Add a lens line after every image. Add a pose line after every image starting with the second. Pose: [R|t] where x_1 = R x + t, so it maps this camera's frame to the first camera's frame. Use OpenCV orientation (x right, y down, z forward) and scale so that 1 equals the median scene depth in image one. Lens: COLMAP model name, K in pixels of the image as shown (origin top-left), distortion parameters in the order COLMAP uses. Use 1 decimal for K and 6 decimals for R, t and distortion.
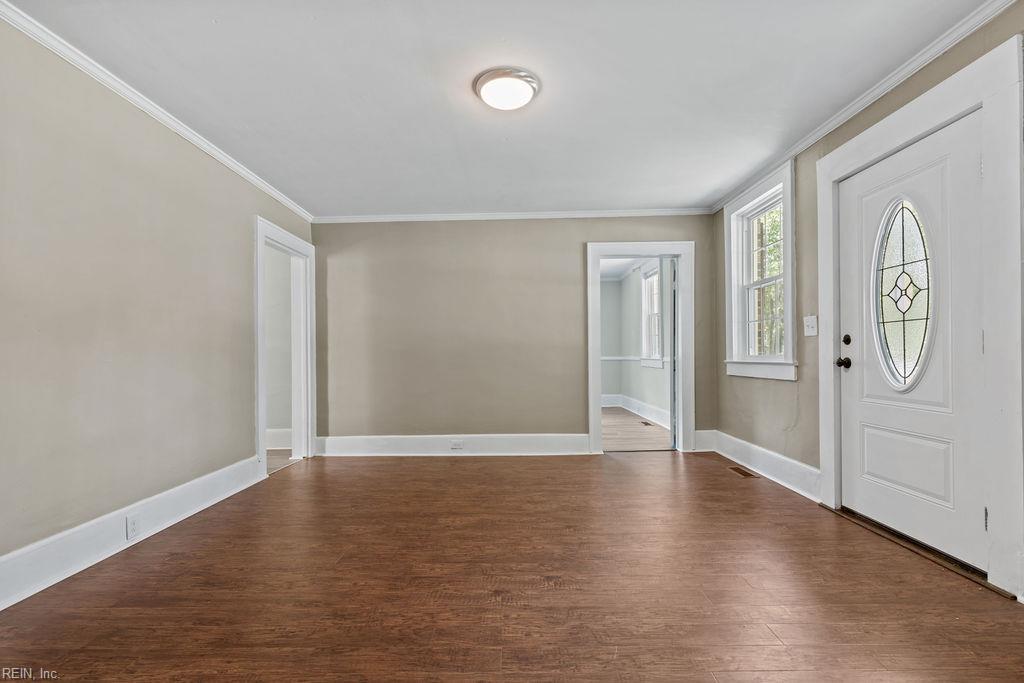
lens RADIAL K [[475.2, 0, 518.3], [0, 475.2, 345.4], [0, 0, 1]] dist [-0.003217, -0.000103]
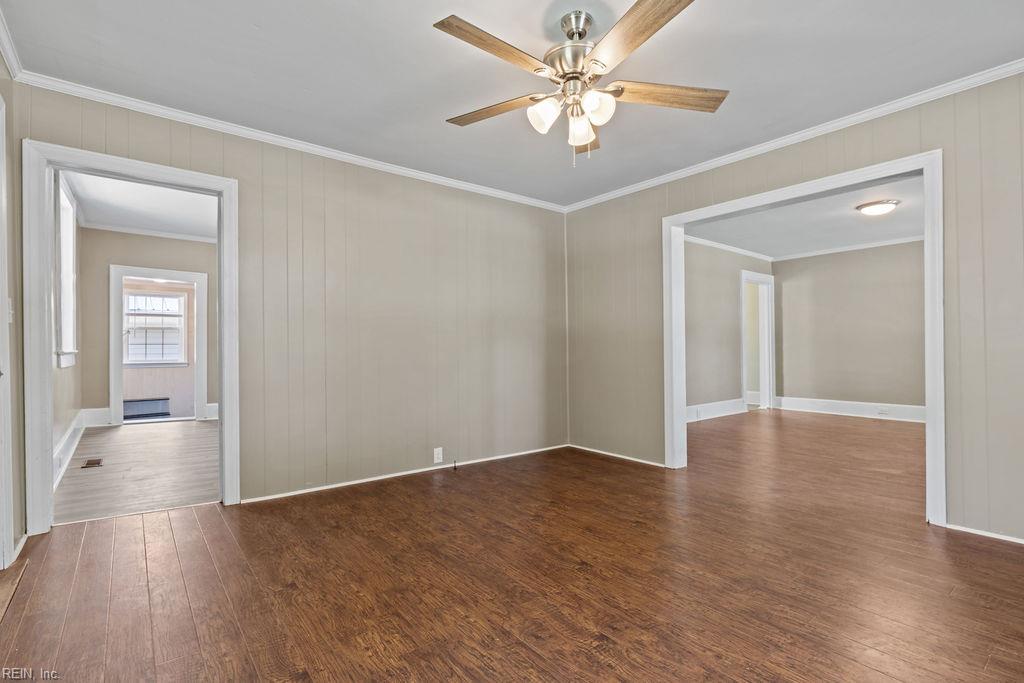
lens RADIAL K [[475.2, 0, 520.5], [0, 475.2, 343.1], [0, 0, 1]] dist [-0.003217, -0.000103]
pose [[0.628443, -0.002017, -0.777853, 0.275913], [0.010655, 0.999925, 0.006015, -0.003130], [0.777783, -0.012068, 0.628417, -0.664574]]
